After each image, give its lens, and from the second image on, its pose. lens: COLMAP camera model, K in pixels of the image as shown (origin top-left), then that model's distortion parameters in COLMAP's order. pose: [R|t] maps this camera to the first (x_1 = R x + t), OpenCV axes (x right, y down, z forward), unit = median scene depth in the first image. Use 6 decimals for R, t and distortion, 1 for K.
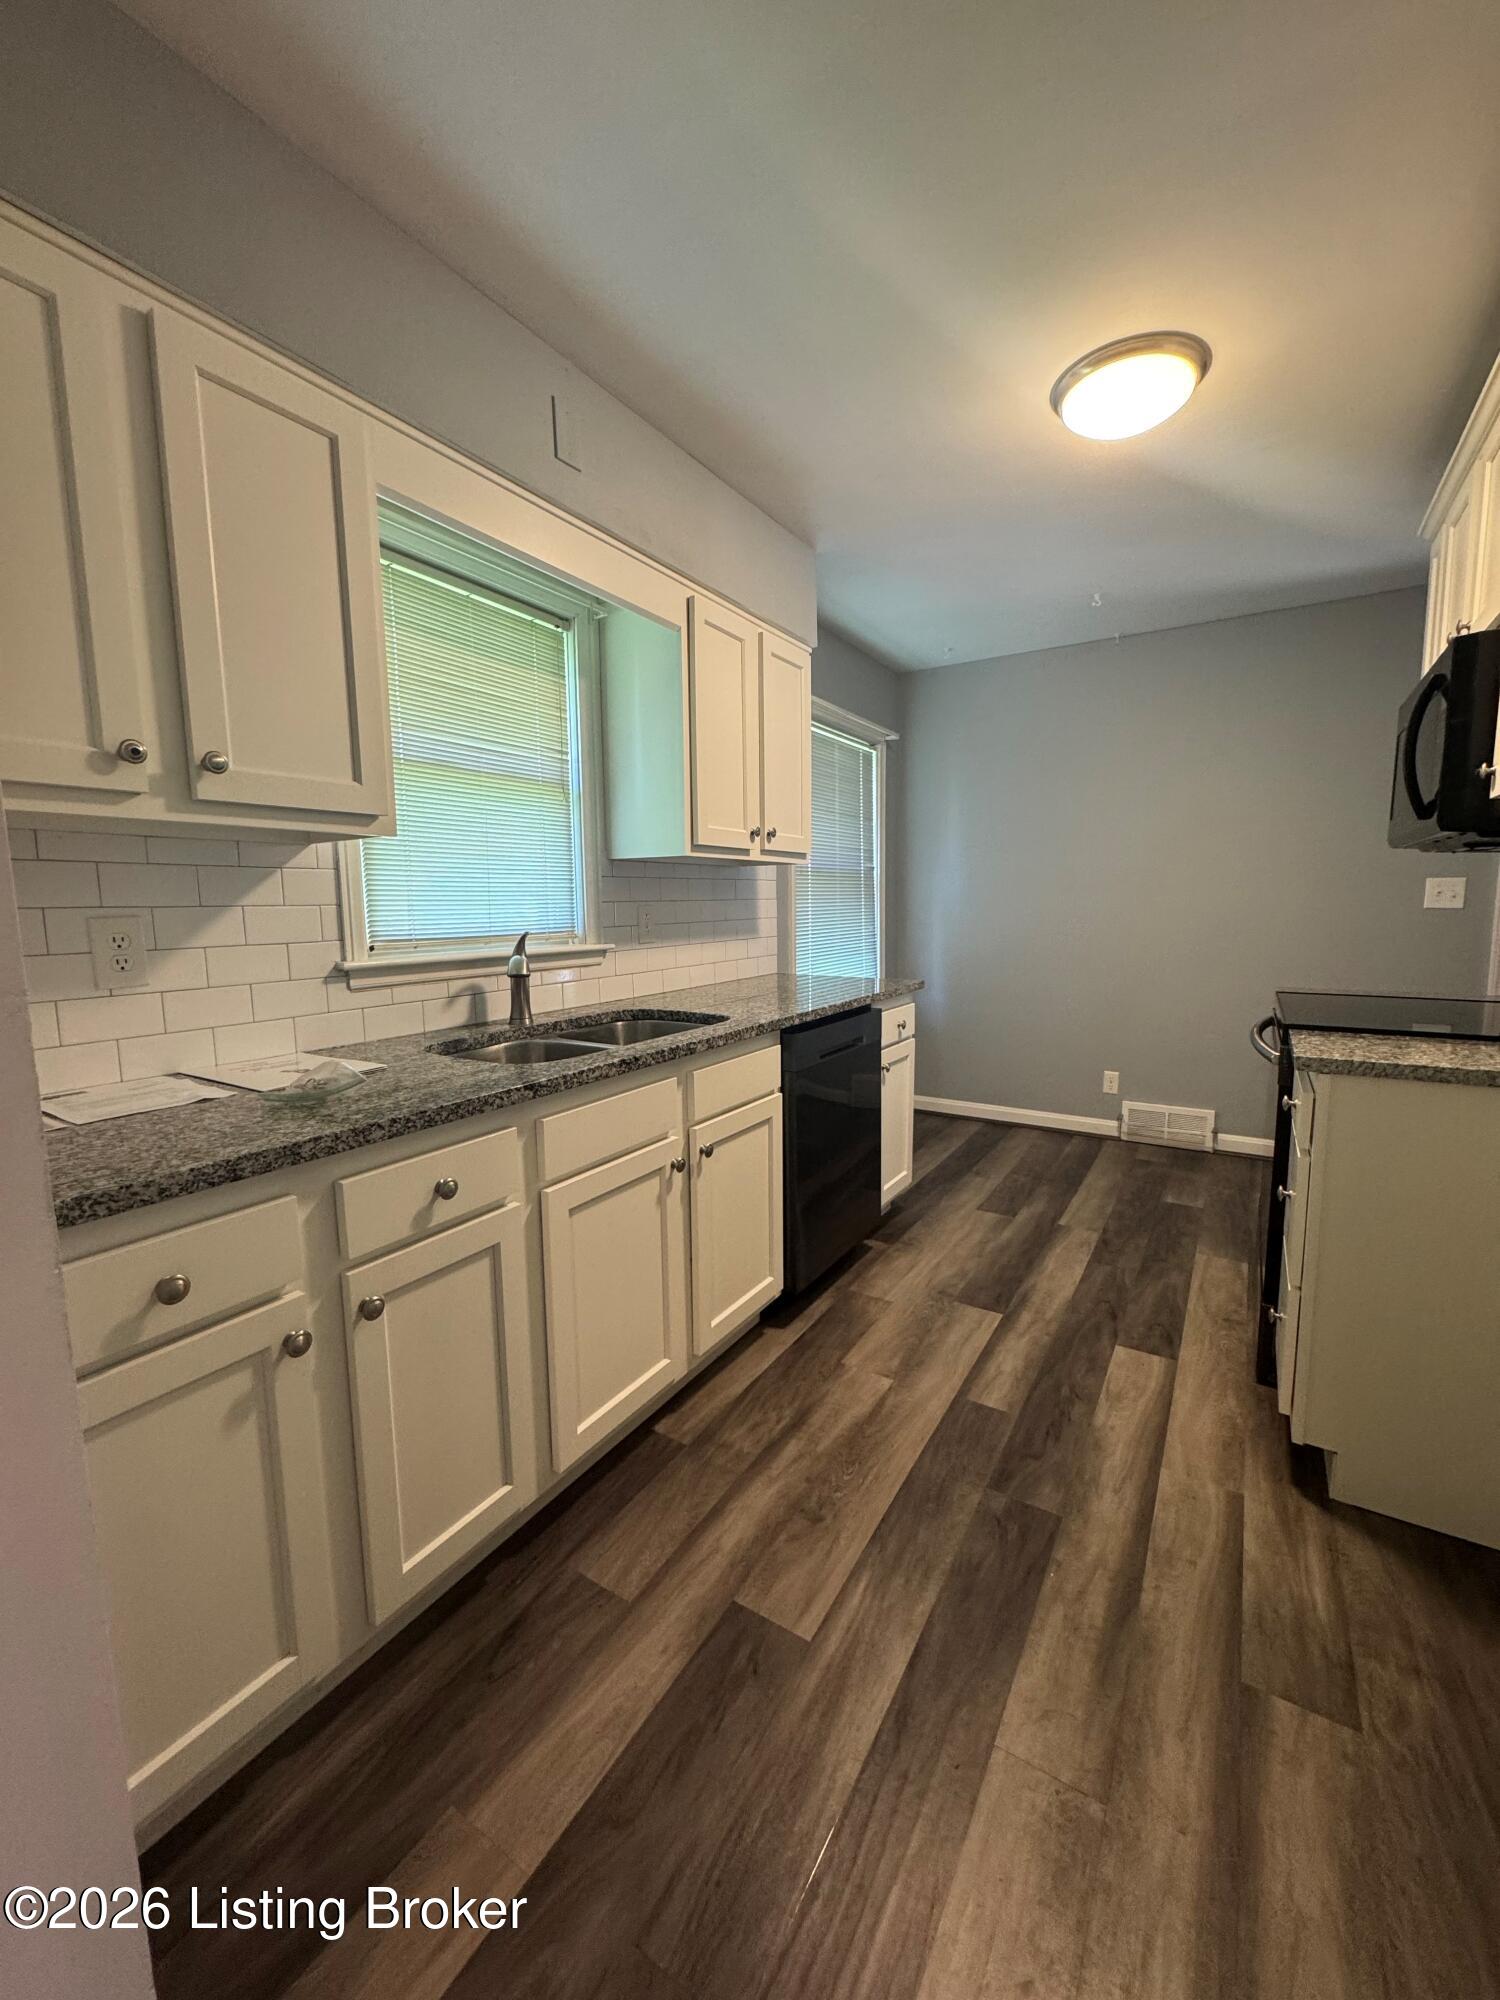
lens RADIAL K [[796.7, 0, 750.0], [0, 796.7, 1000.0], [0, 0, 1]] dist [0.000103, 0.000017]
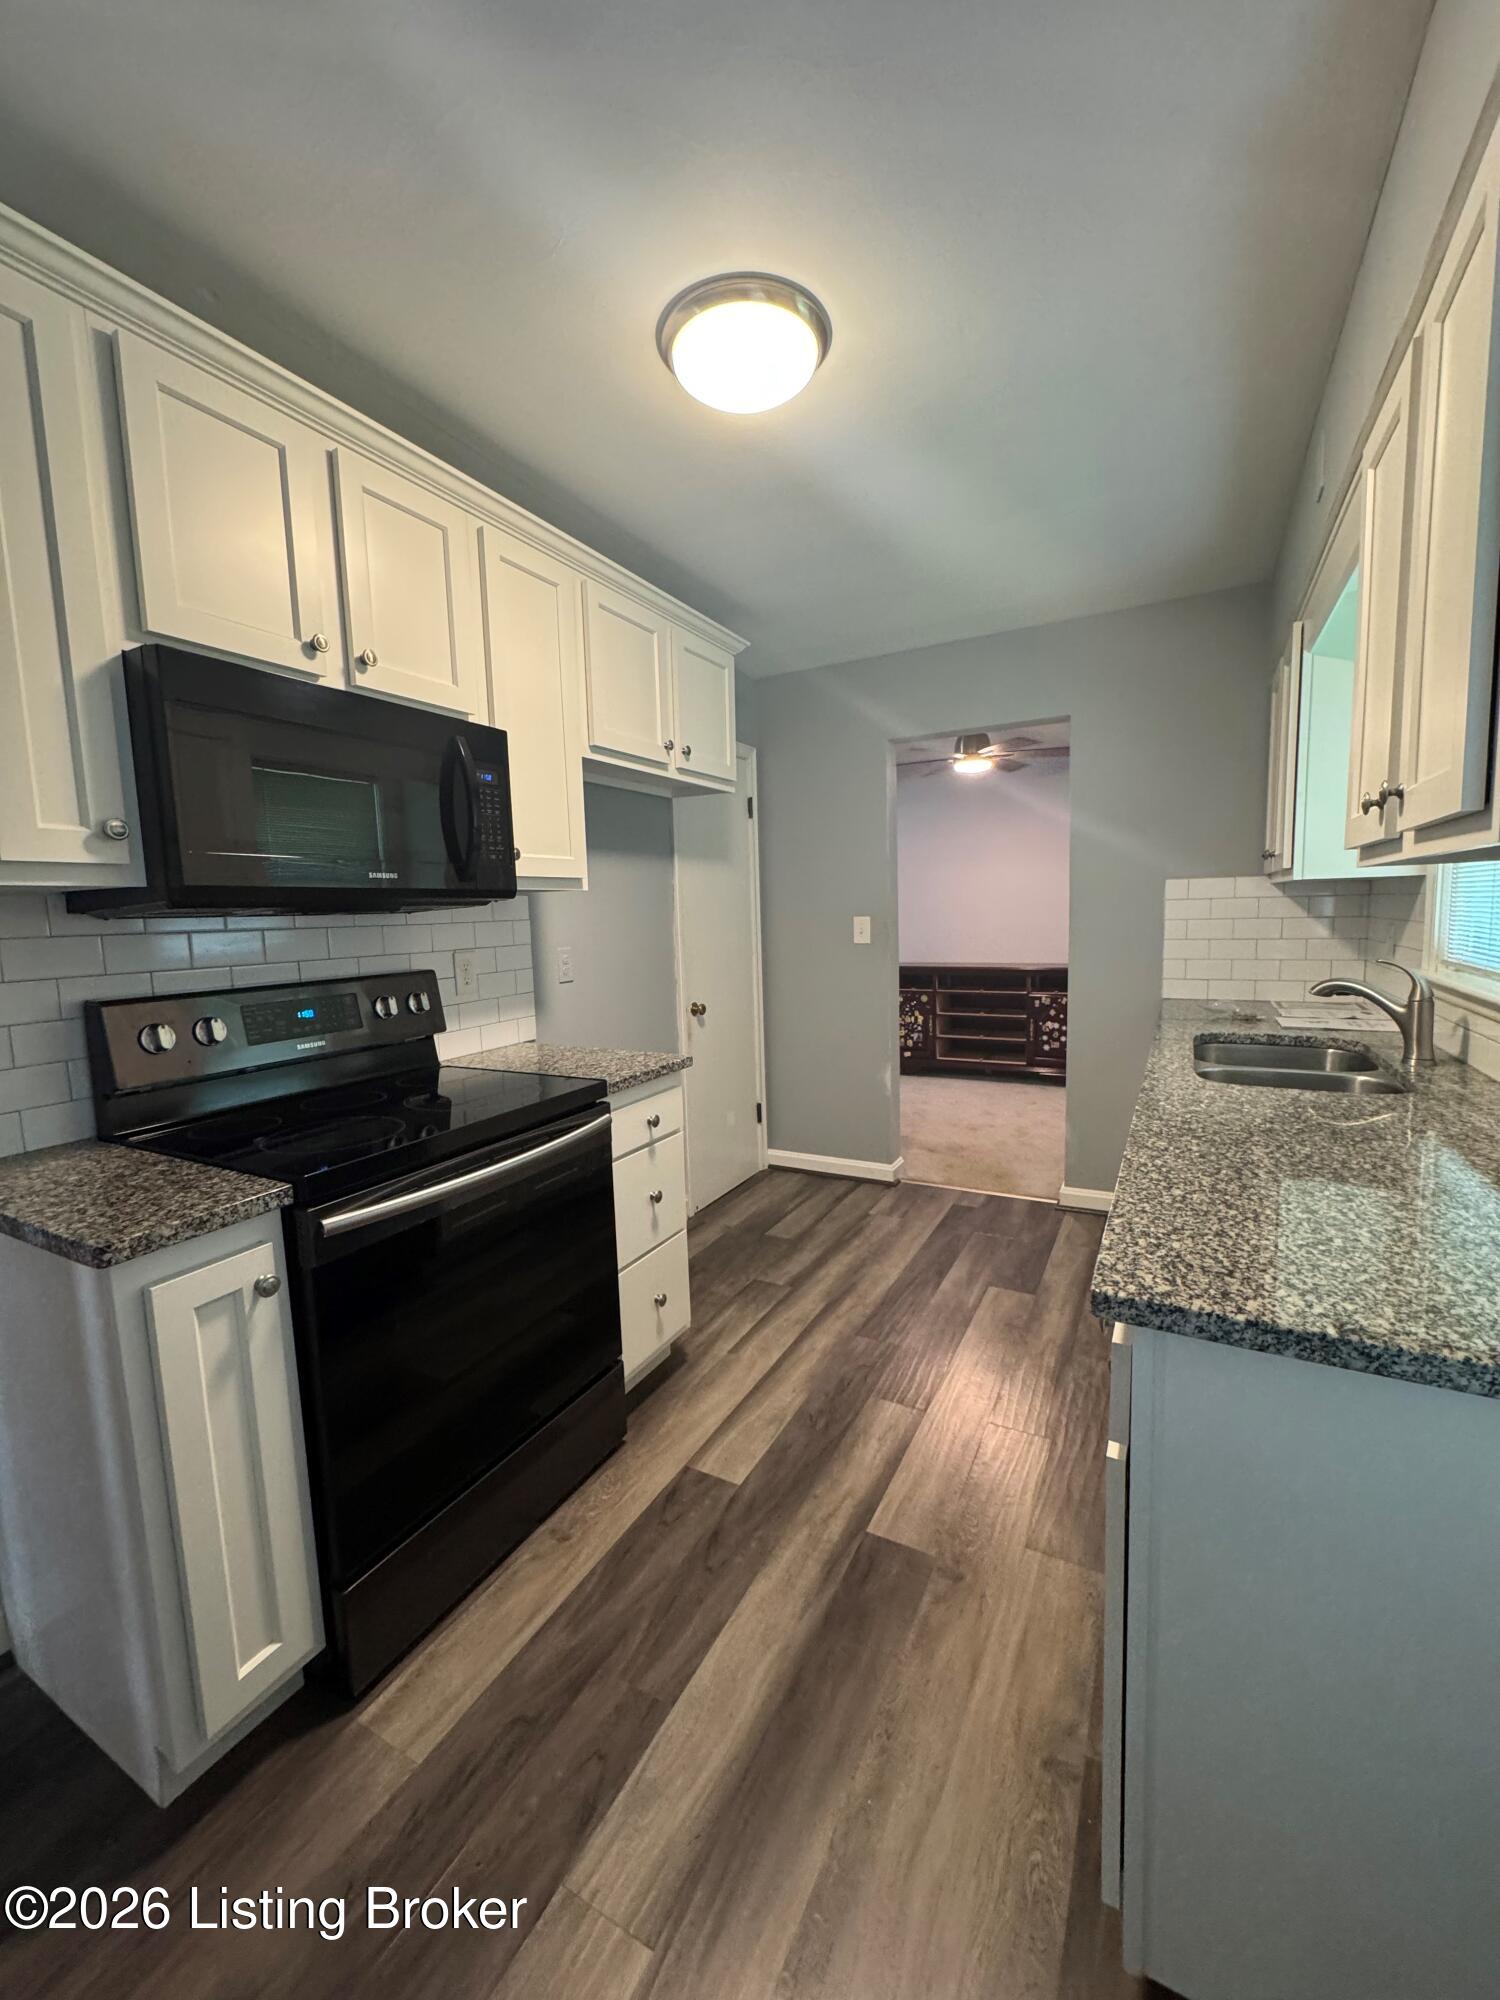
lens RADIAL K [[796.7, 0, 750.0], [0, 796.7, 1000.0], [0, 0, 1]] dist [0.000103, 0.000017]
pose [[-0.996929, 0.048539, -0.061446, 0.476943], [0.033354, 0.973183, 0.227600, -0.249839], [0.070845, 0.224852, -0.971814, 1.701179]]
